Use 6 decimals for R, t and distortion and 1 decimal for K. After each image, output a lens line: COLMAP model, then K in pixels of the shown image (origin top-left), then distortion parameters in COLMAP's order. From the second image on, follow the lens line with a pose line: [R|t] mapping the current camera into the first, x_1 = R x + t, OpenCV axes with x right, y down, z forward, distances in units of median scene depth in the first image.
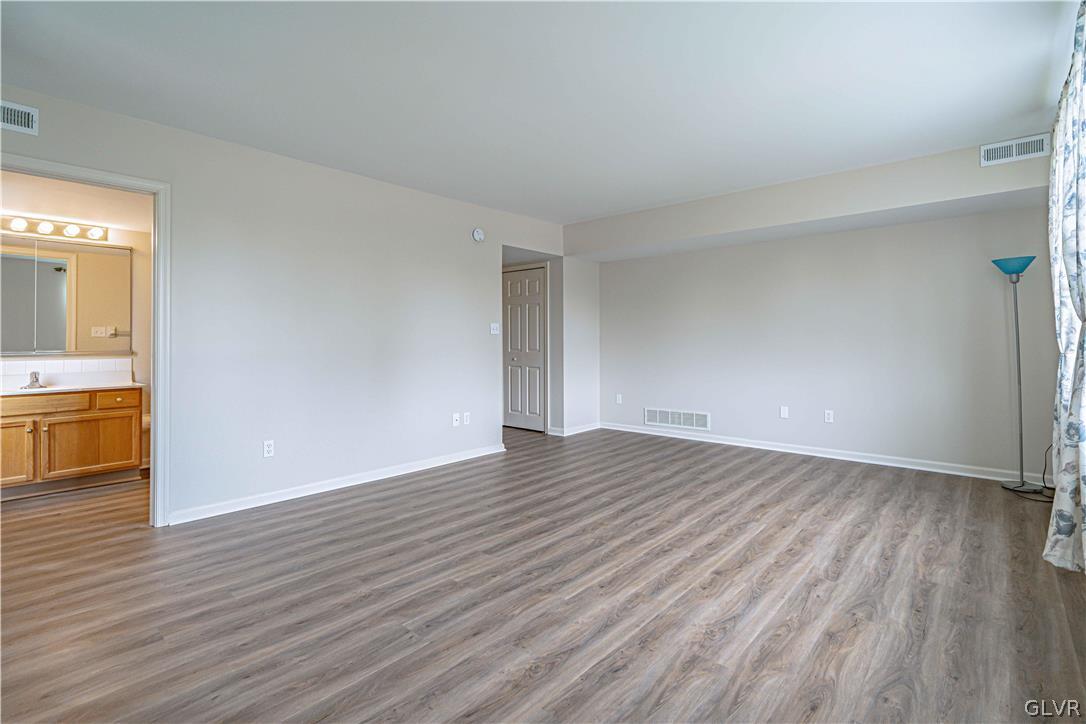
lens RADIAL K [[496.9, 0, 553.6], [0, 496.9, 340.2], [0, 0, 1]] dist [-0.004861, 0.000575]
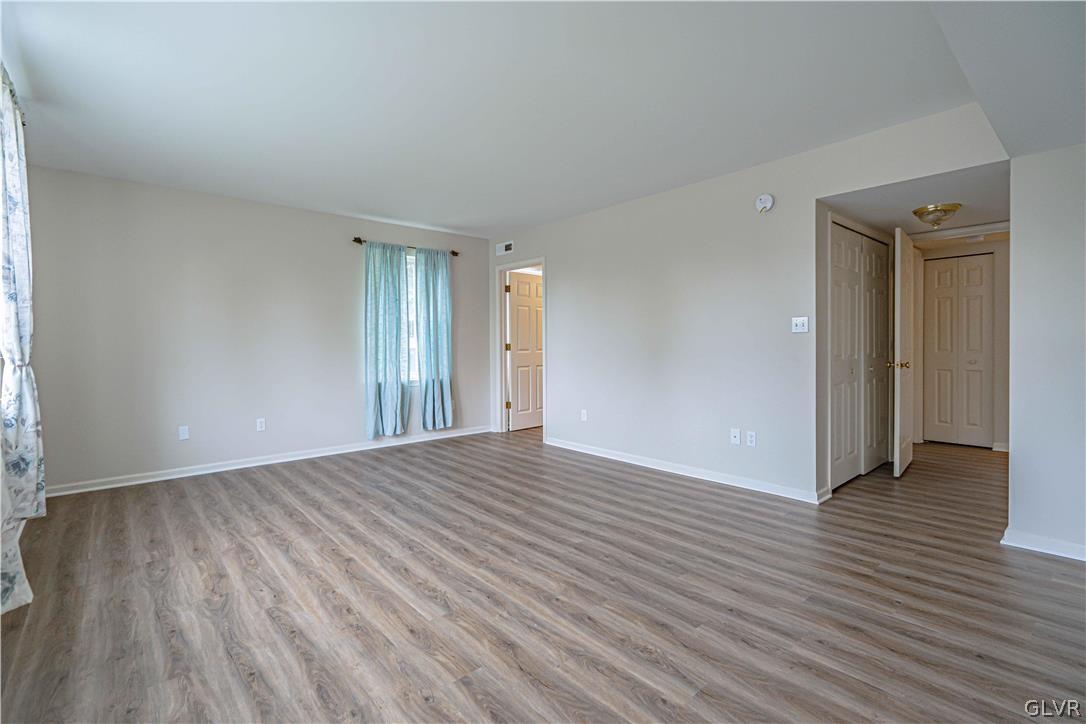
lens RADIAL K [[496.9, 0, 540.6], [0, 496.9, 355.2], [0, 0, 1]] dist [-0.004861, 0.000575]
pose [[-0.124451, 0.028742, -0.991809, 1.316305], [0.009562, 0.999569, 0.027767, -0.006226], [0.992180, -0.006028, -0.124672, 1.521613]]
